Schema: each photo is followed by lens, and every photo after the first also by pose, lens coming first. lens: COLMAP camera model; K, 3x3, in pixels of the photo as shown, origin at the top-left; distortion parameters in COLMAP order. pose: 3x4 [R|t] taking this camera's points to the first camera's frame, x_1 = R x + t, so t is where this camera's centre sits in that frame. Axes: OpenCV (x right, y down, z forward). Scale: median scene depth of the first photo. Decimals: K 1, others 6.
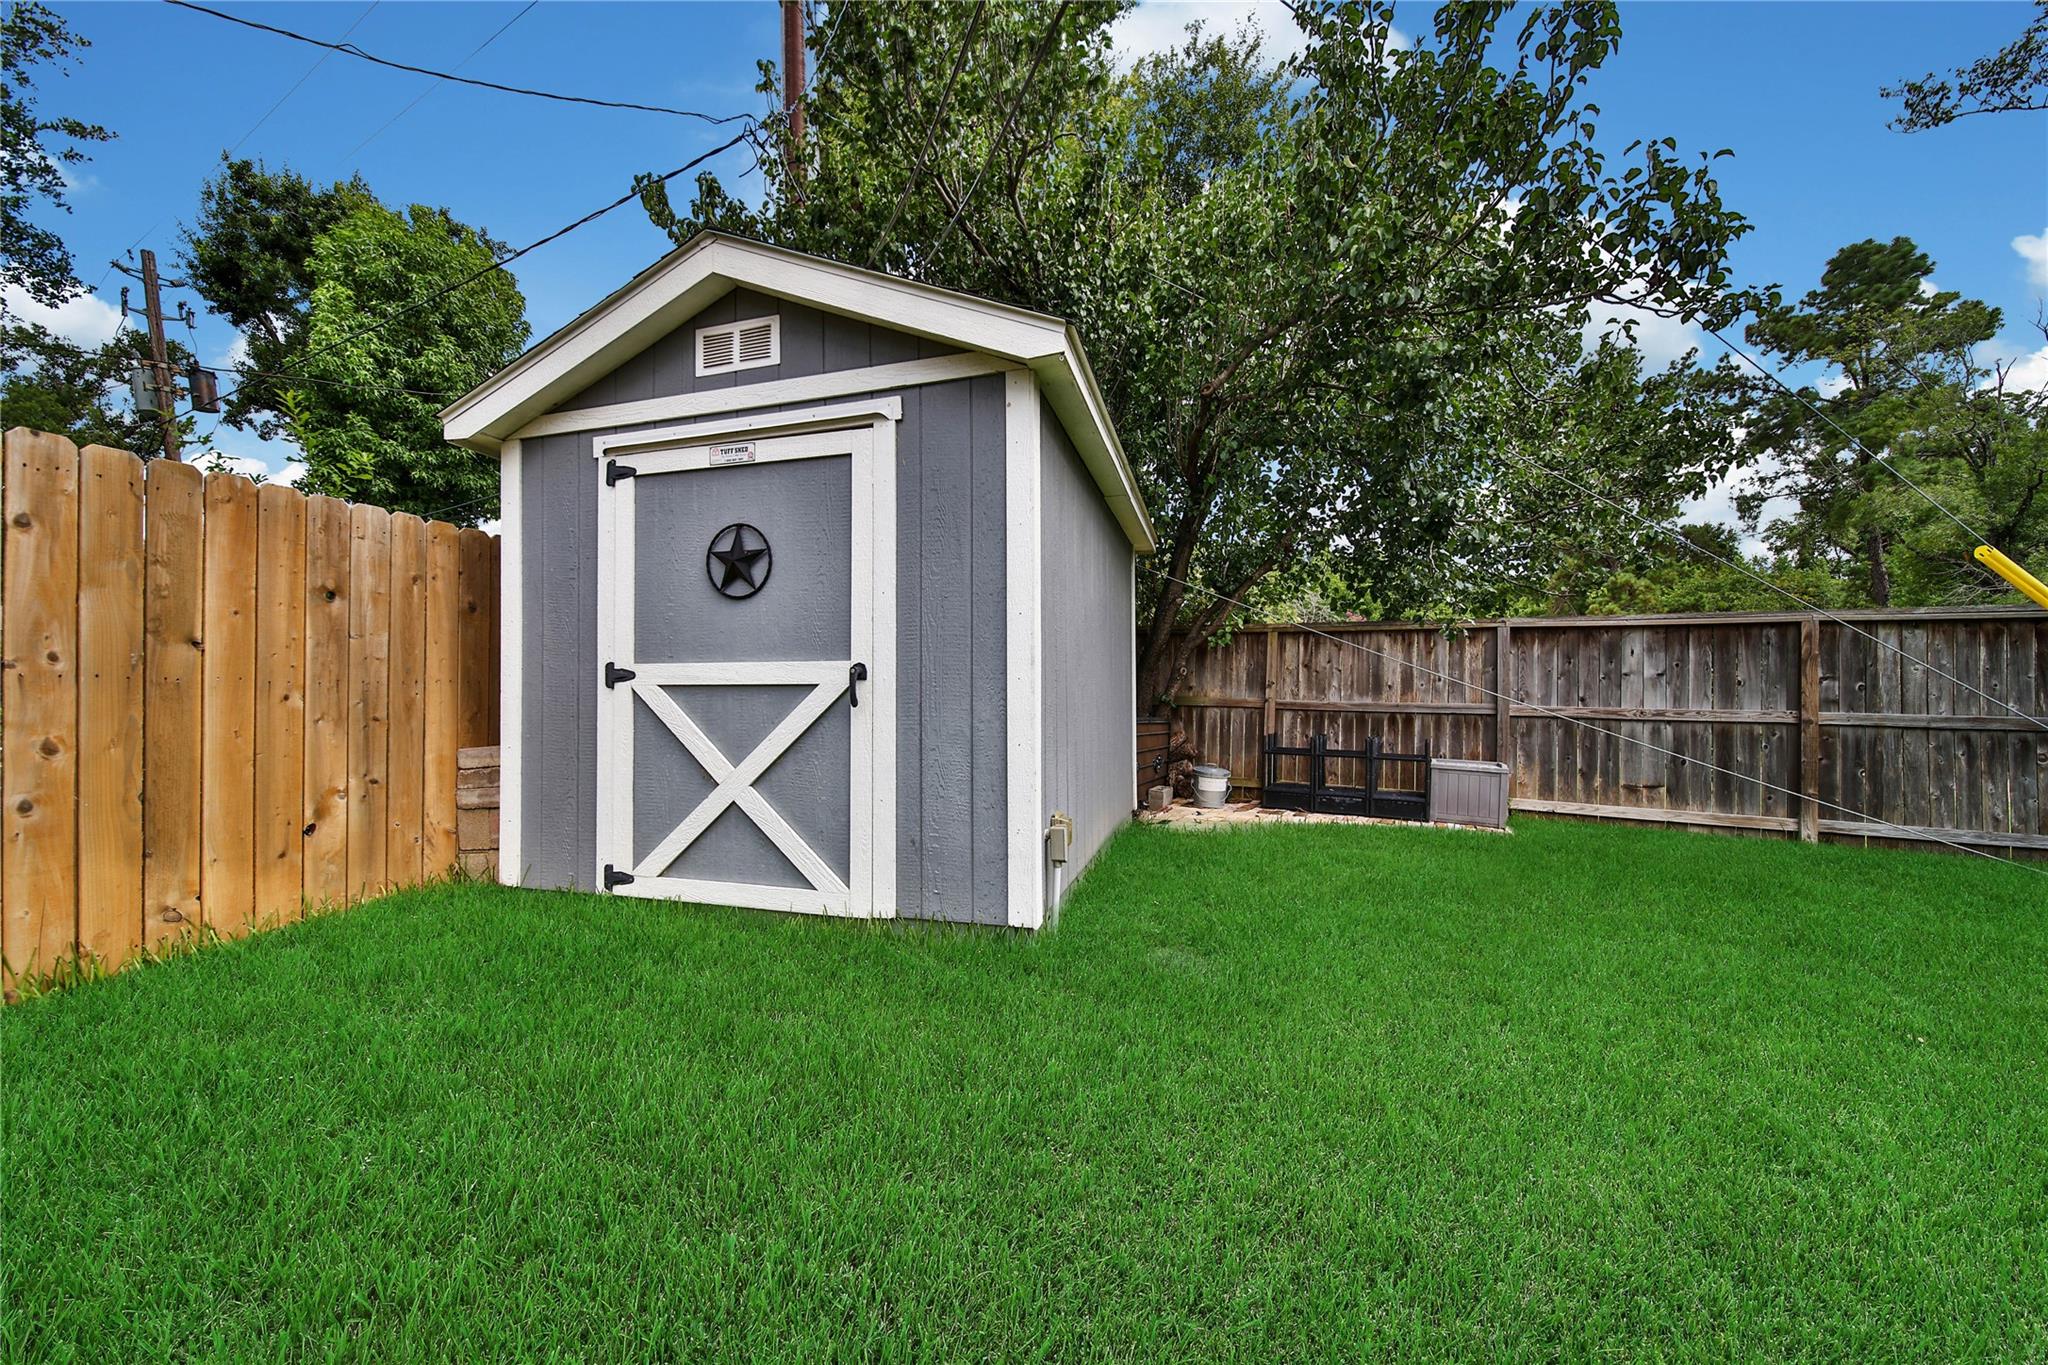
lens RADIAL K [[722.3, 0, 1020.1], [0, 722.3, 691.3], [0, 0, 1]] dist [0.000408, -0.002095]
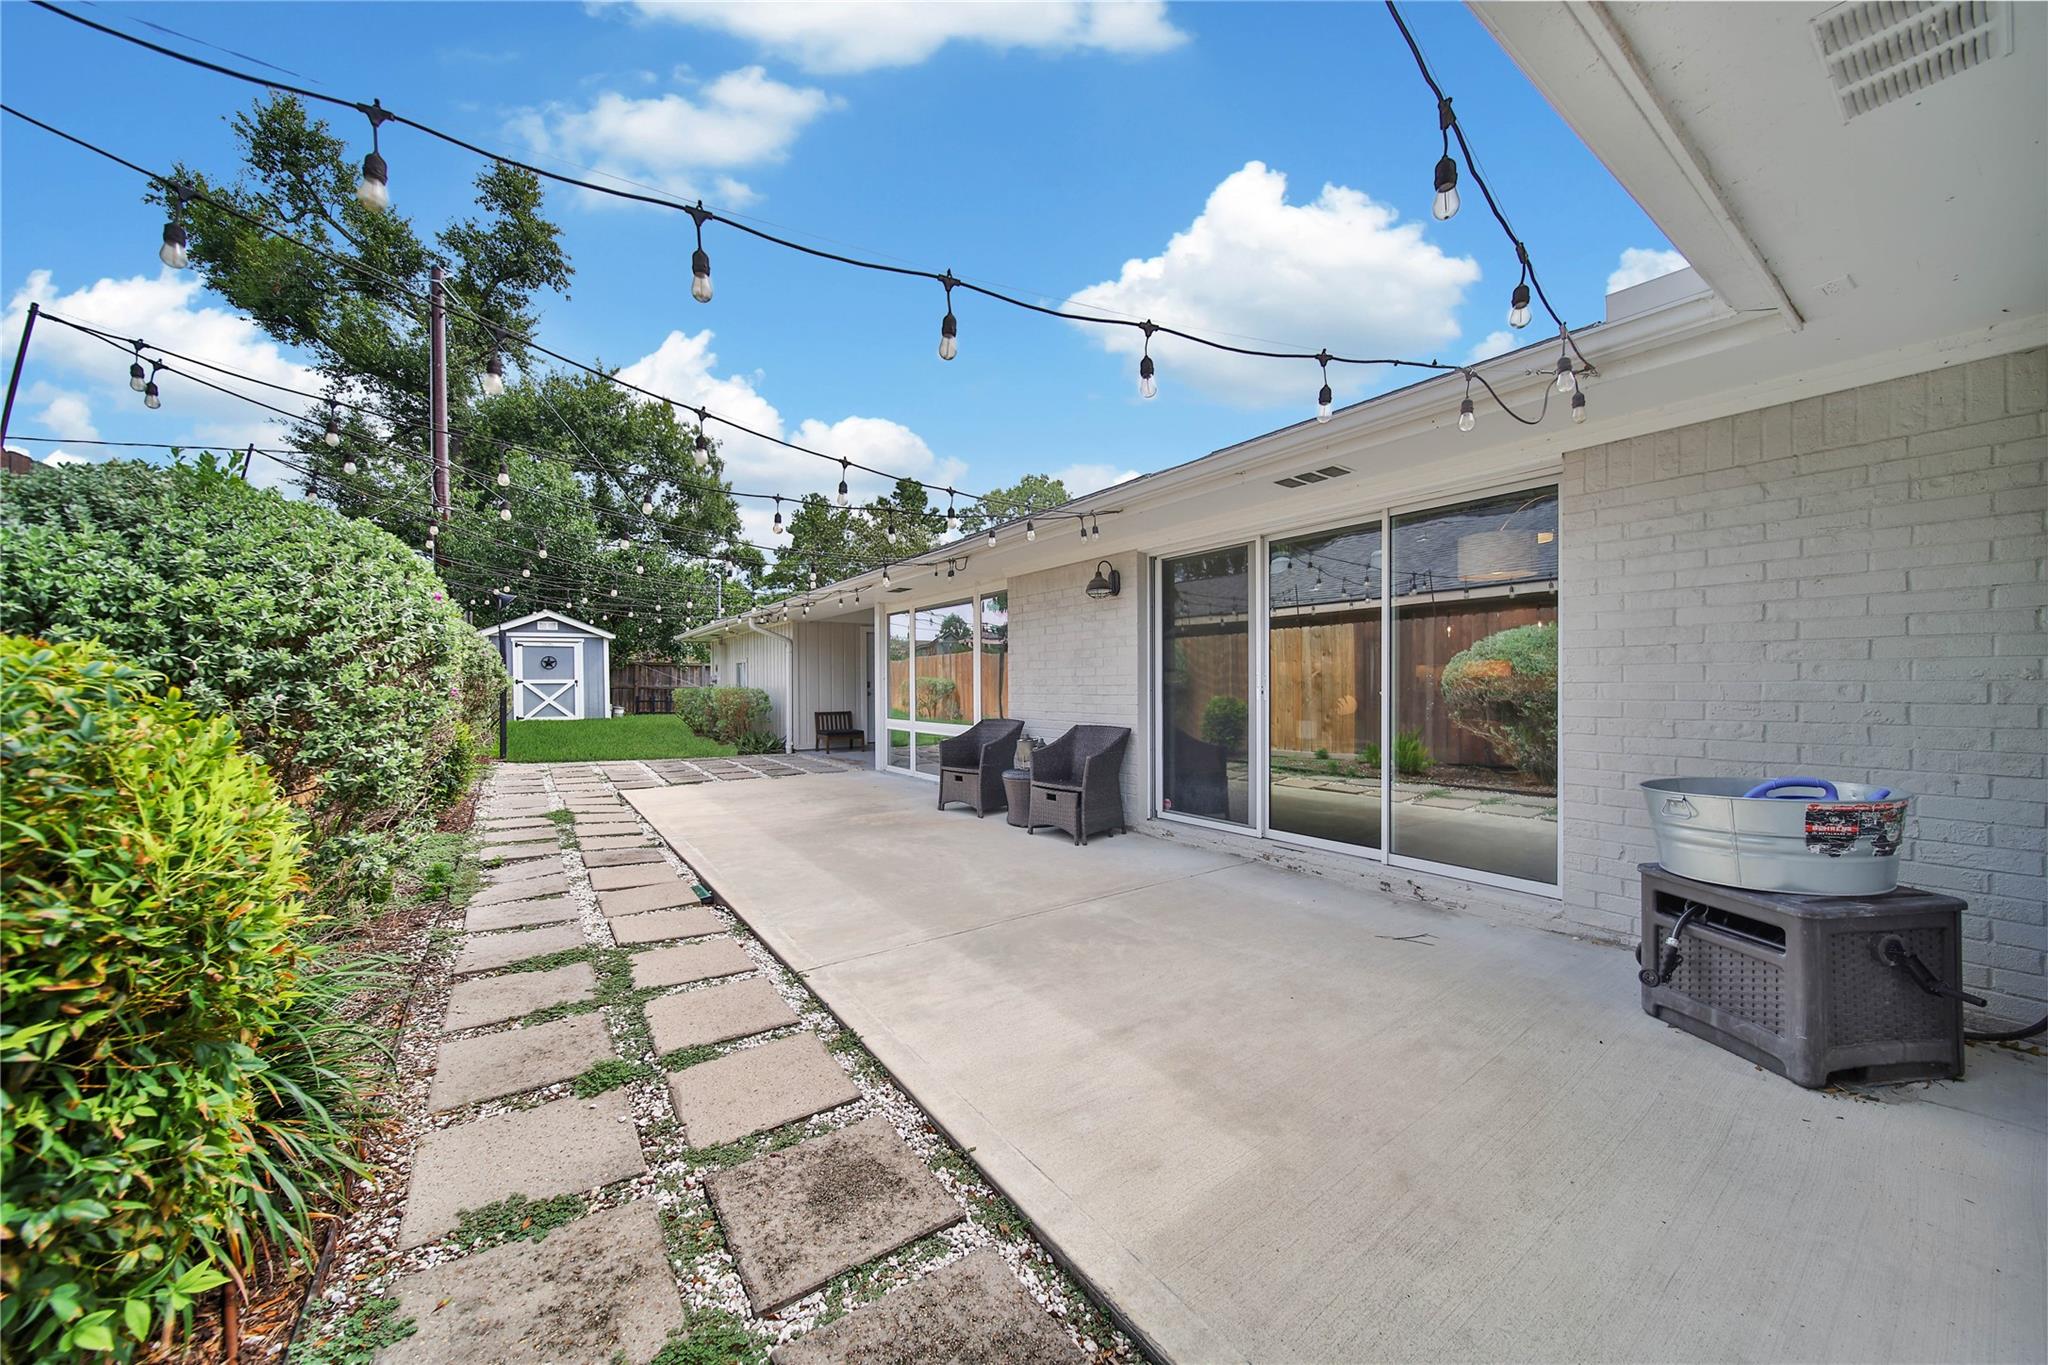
lens RADIAL K [[722.3, 0, 1020.1], [0, 722.3, 691.3], [0, 0, 1]] dist [0.000408, -0.002095]
pose [[0.653716, -0.007359, 0.756704, -2.353116], [-0.005358, 0.999883, 0.014353, -0.049777], [-0.756721, -0.013438, 0.653600, -5.801856]]
